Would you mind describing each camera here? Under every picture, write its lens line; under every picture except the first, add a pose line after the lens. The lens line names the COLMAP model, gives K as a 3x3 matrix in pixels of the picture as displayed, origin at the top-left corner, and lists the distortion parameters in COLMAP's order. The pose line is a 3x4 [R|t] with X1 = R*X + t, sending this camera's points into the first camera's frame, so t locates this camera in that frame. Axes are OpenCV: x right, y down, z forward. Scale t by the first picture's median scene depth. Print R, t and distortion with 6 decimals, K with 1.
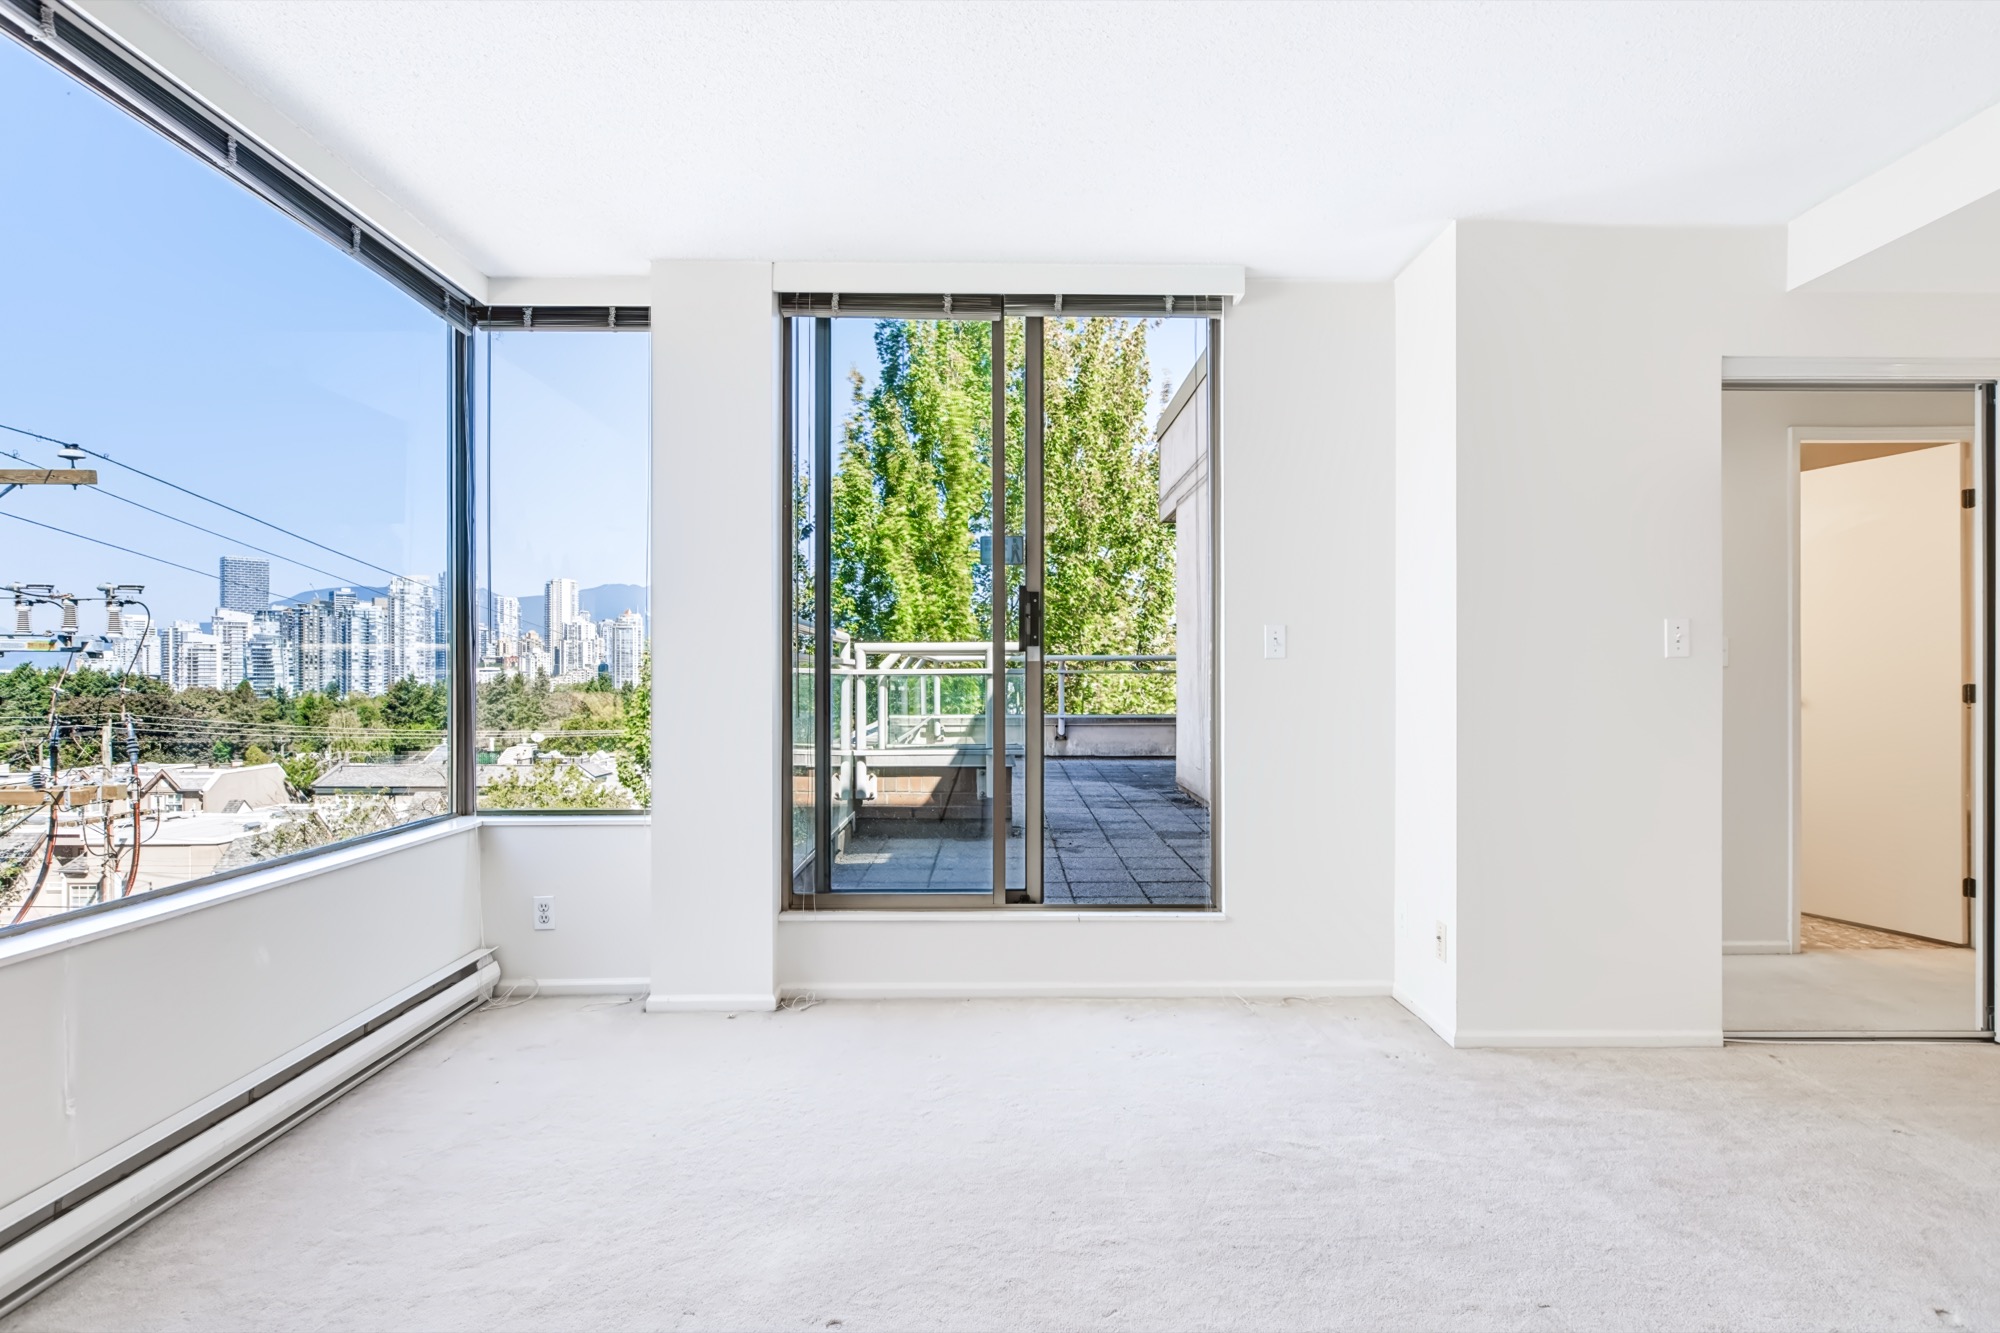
lens RADIAL K [[1047.0, 0, 1001.1], [0, 1047.0, 658.8], [0, 0, 1]] dist [0.001598, -0.003749]
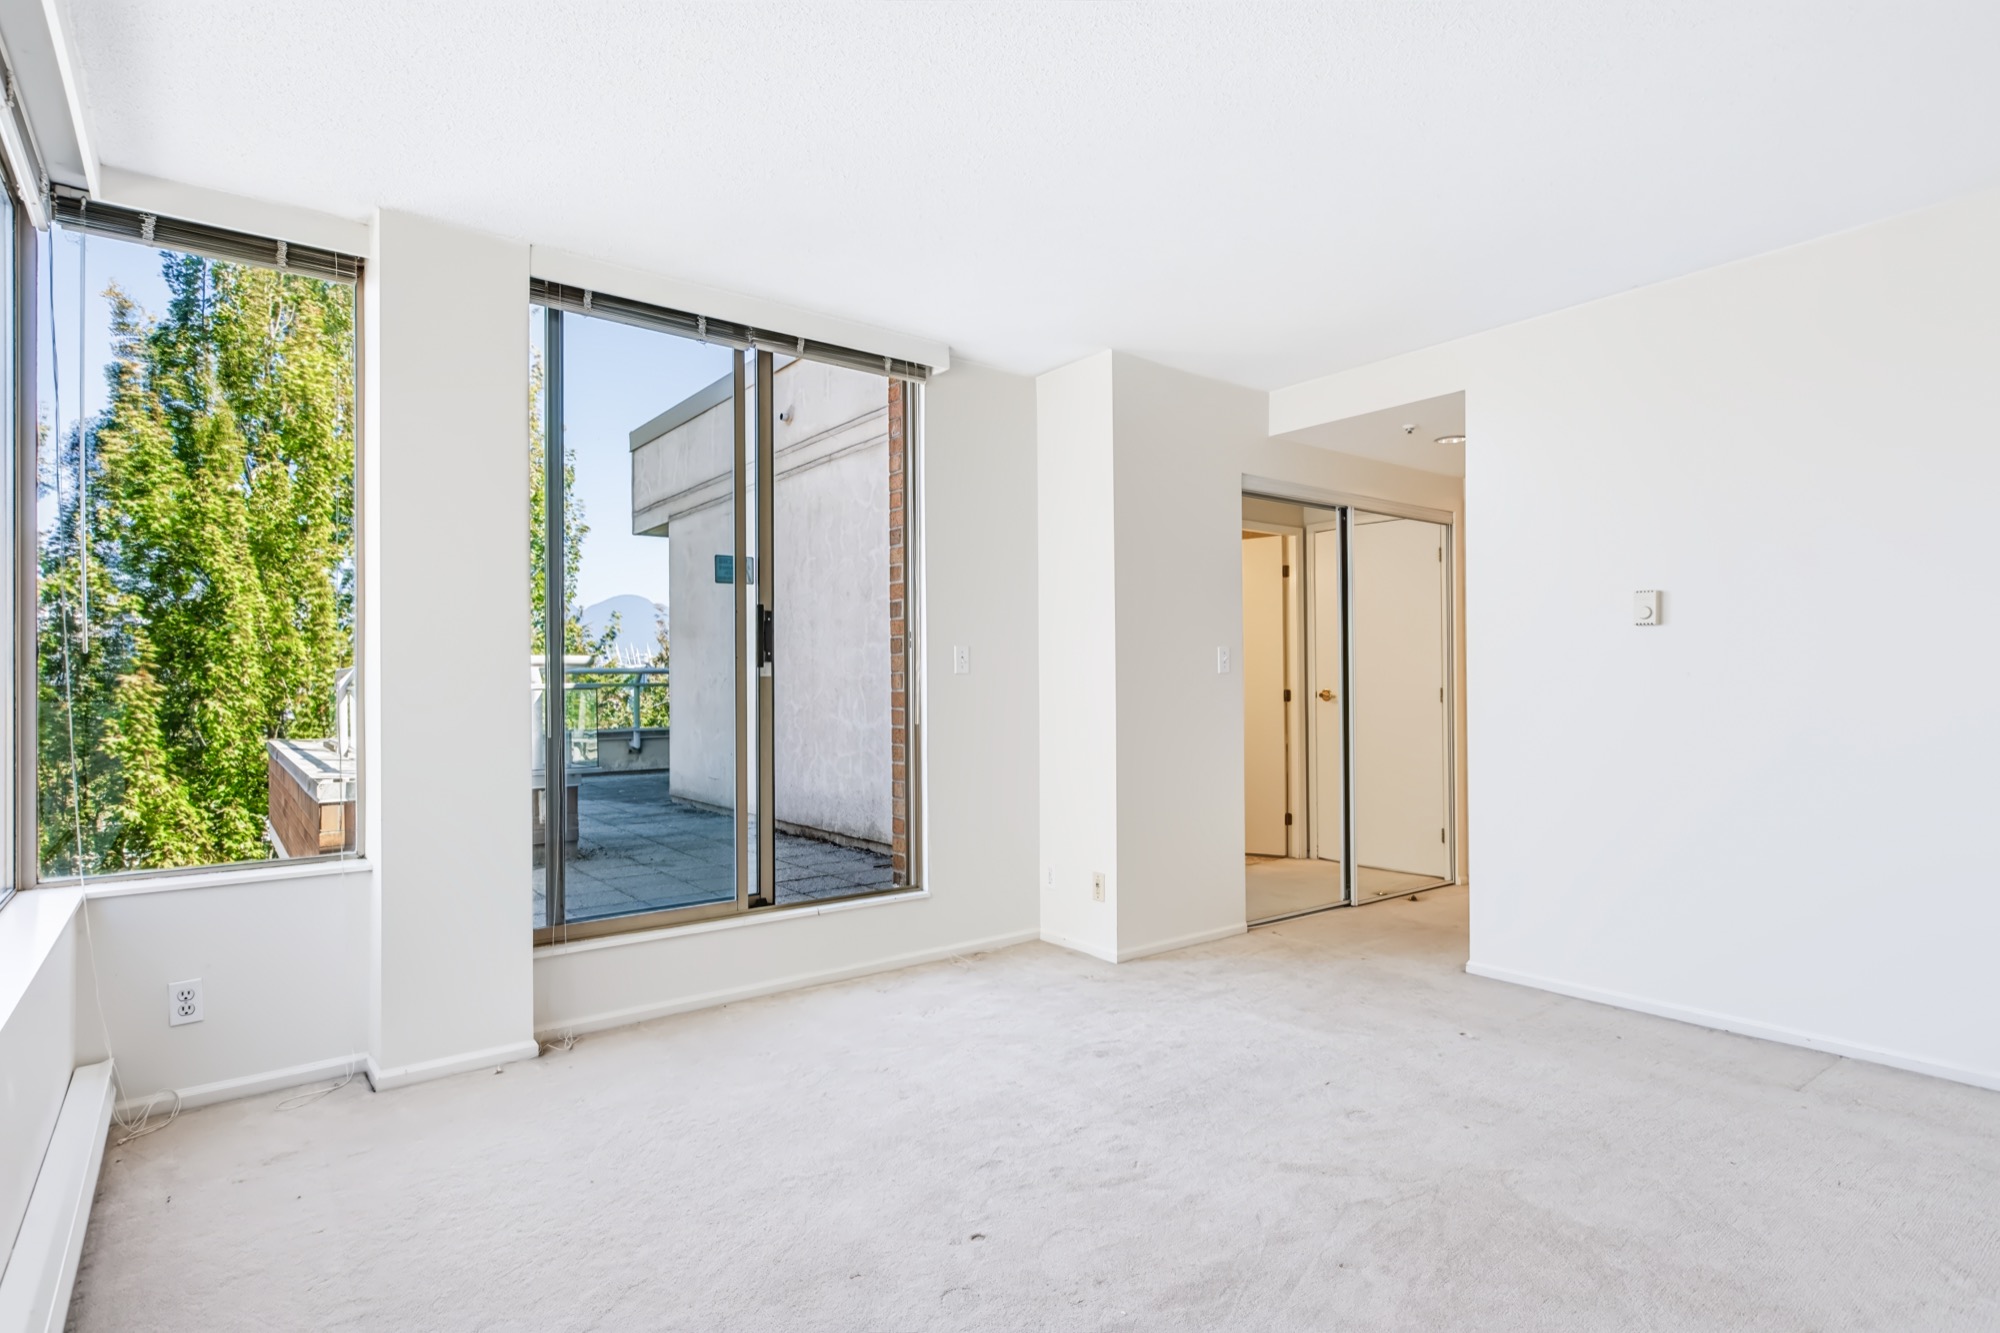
lens RADIAL K [[1047.0, 0, 998.2], [0, 1047.0, 659.4], [0, 0, 1]] dist [0.001598, -0.003749]
pose [[0.792803, 0.008361, 0.609421, -0.450860], [-0.002051, 0.999937, -0.011052, -0.003541], [-0.609475, 0.007512, 0.792770, 0.020140]]
